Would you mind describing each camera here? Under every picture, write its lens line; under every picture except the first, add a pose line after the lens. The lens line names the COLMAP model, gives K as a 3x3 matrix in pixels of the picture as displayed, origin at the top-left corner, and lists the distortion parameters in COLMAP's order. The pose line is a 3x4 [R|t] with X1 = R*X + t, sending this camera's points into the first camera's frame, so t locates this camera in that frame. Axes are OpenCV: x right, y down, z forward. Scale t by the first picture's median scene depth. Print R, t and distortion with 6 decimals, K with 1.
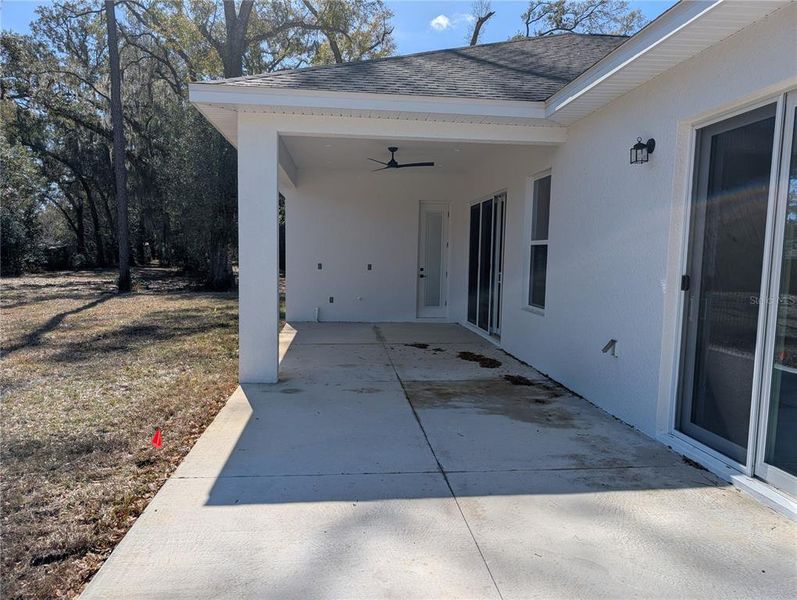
lens RADIAL K [[570.1, 0, 397.6], [0, 570.1, 308.6], [0, 0, 1]] dist [0.014080, -0.011513]
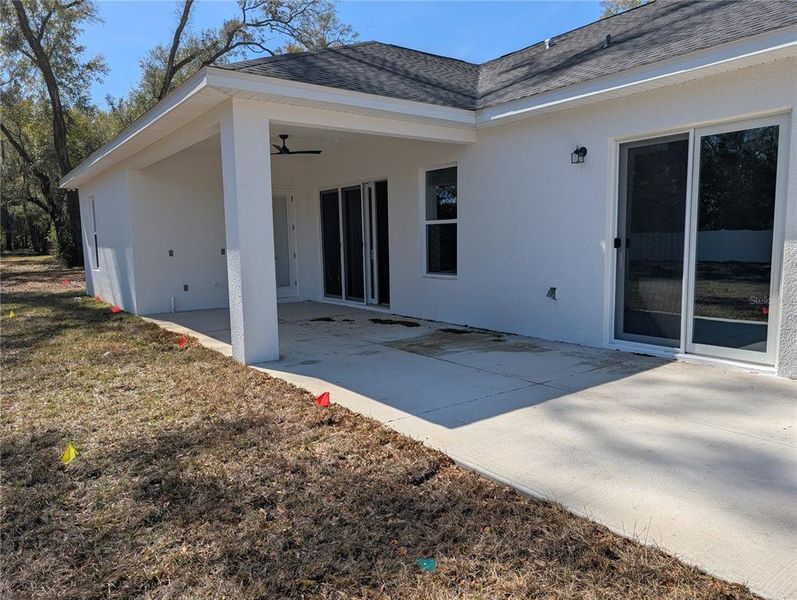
lens RADIAL K [[563.6, 0, 407.3], [0, 563.6, 300.8], [0, 0, 1]] dist [0.018208, -0.004206]
pose [[0.855643, -0.091151, 0.509477, -0.371178], [0.084022, 0.995775, 0.037045, 0.003080], [-0.510701, 0.011110, 0.859687, -0.009201]]
